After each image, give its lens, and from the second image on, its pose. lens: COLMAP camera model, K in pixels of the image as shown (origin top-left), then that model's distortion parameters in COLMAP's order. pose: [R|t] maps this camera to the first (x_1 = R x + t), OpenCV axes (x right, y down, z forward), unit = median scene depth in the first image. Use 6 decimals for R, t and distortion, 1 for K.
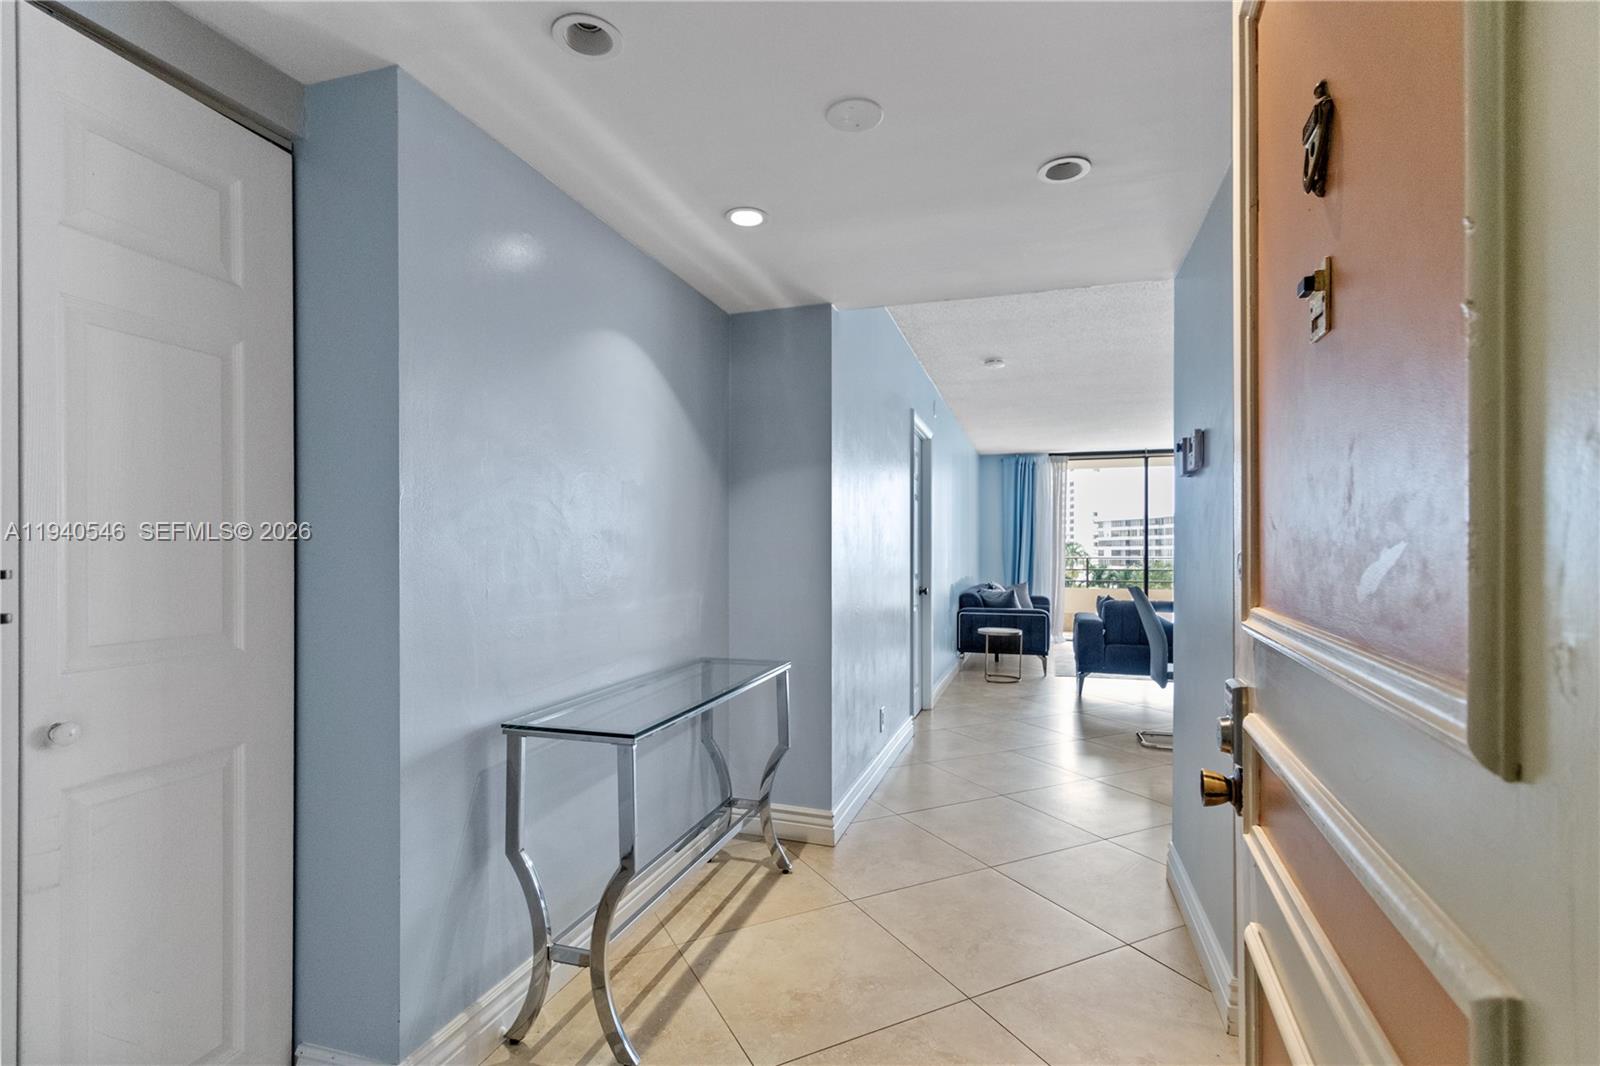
lens RADIAL K [[748.0, 0, 808.7], [0, 748.0, 530.8], [0, 0, 1]] dist [0.009502, 0.000279]
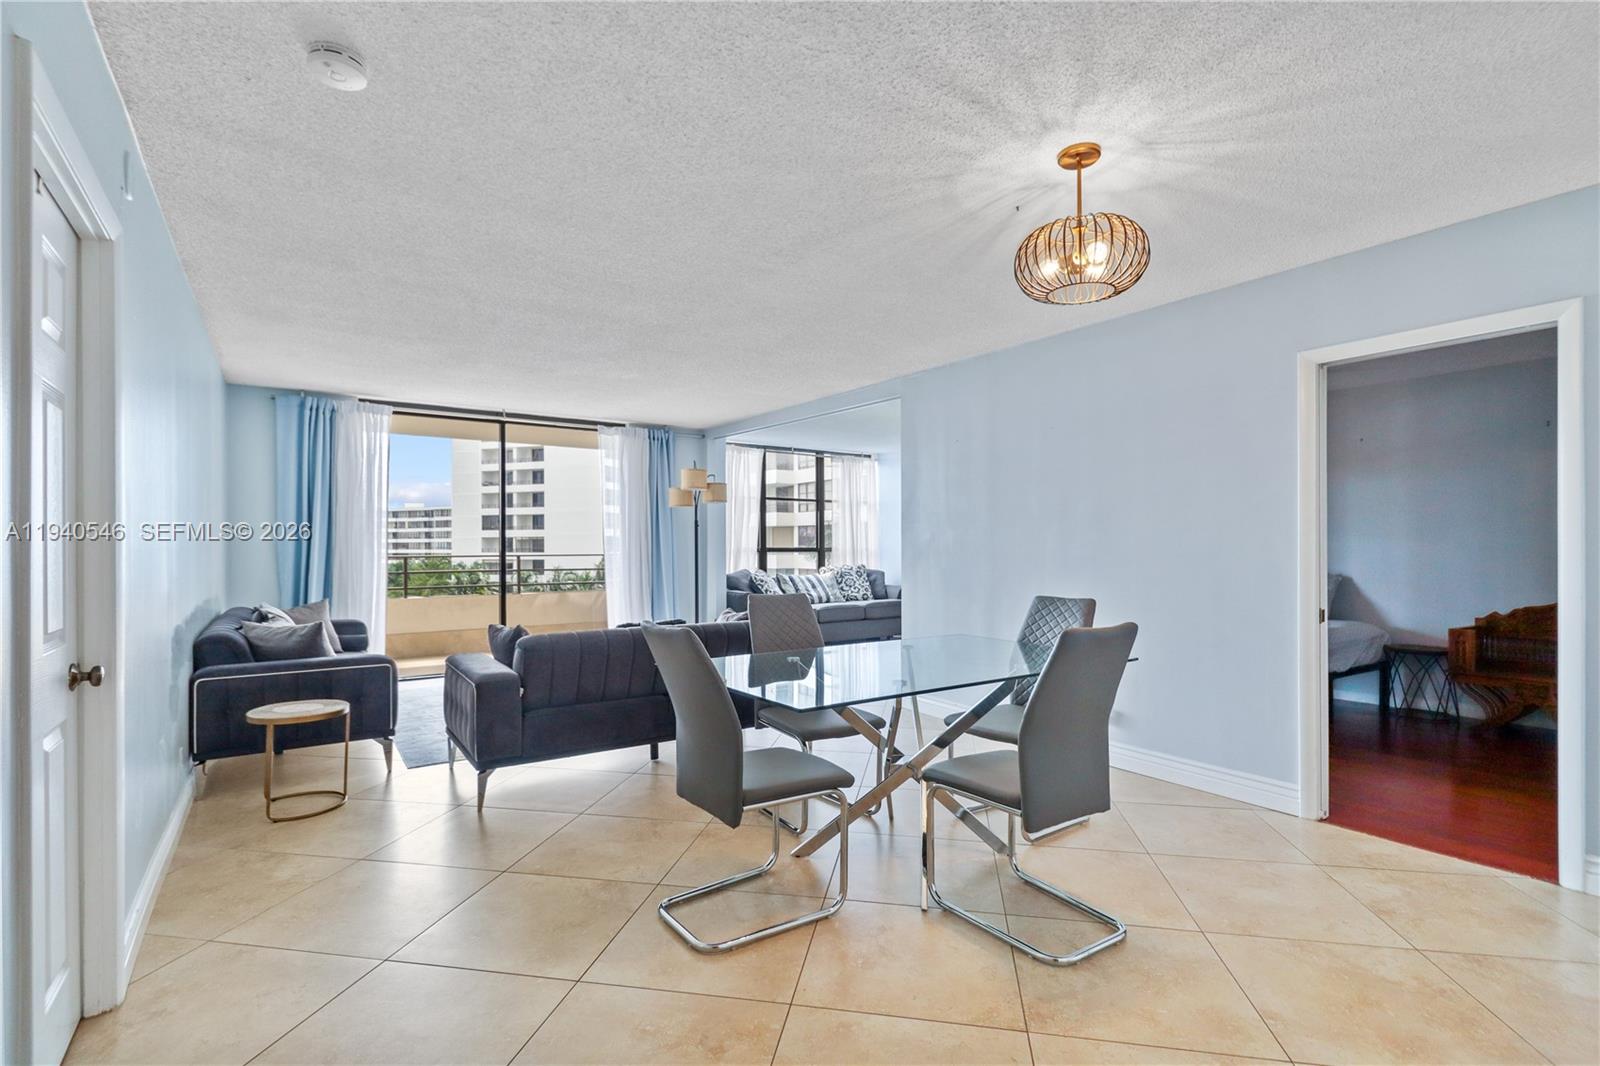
lens RADIAL K [[746.2, 0, 806.0], [0, 746.2, 548.3], [0, 0, 1]] dist [0.011838, 0.000155]
pose [[0.615535, -0.007265, 0.788076, 0.062526], [-0.018649, 0.999543, 0.023780, 0.005725], [-0.787889, -0.029334, 0.615119, 0.393011]]
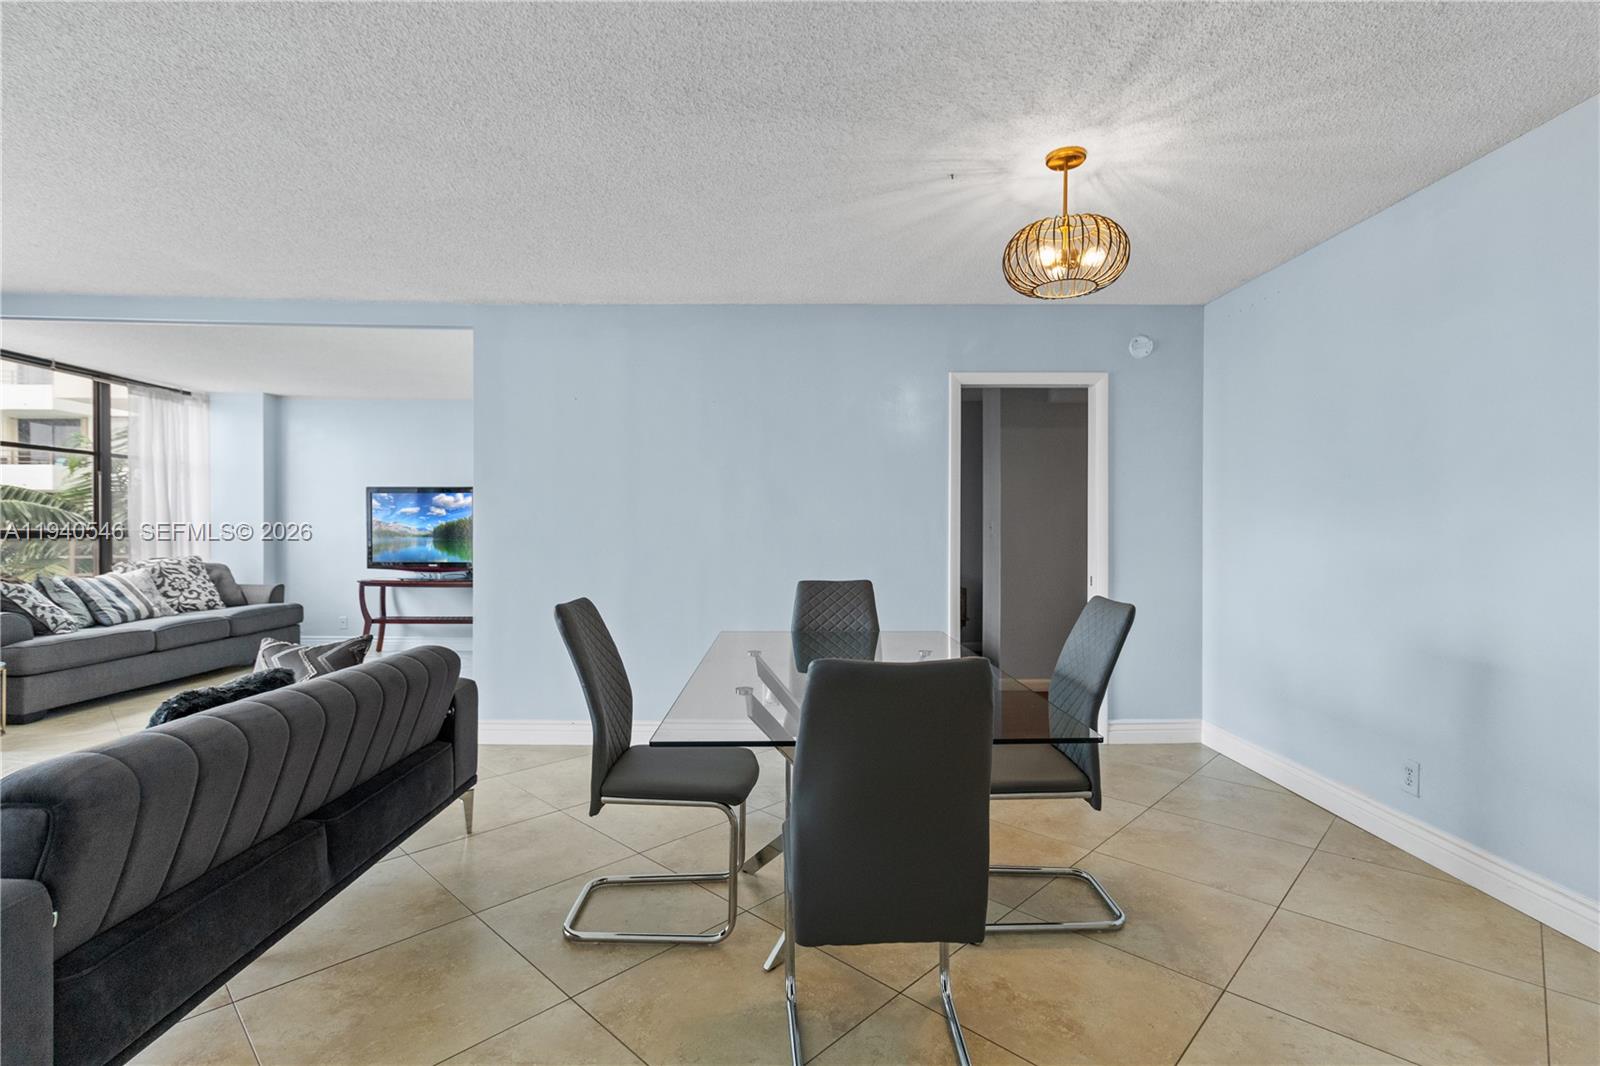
lens RADIAL K [[748.0, 0, 808.7], [0, 748.0, 530.8], [0, 0, 1]] dist [0.009502, 0.000279]
pose [[-0.310273, -0.008509, 0.950609, 0.094548], [-0.027148, 0.999631, 0.000087, 0.013090], [-0.950260, -0.025780, -0.310389, 0.659300]]
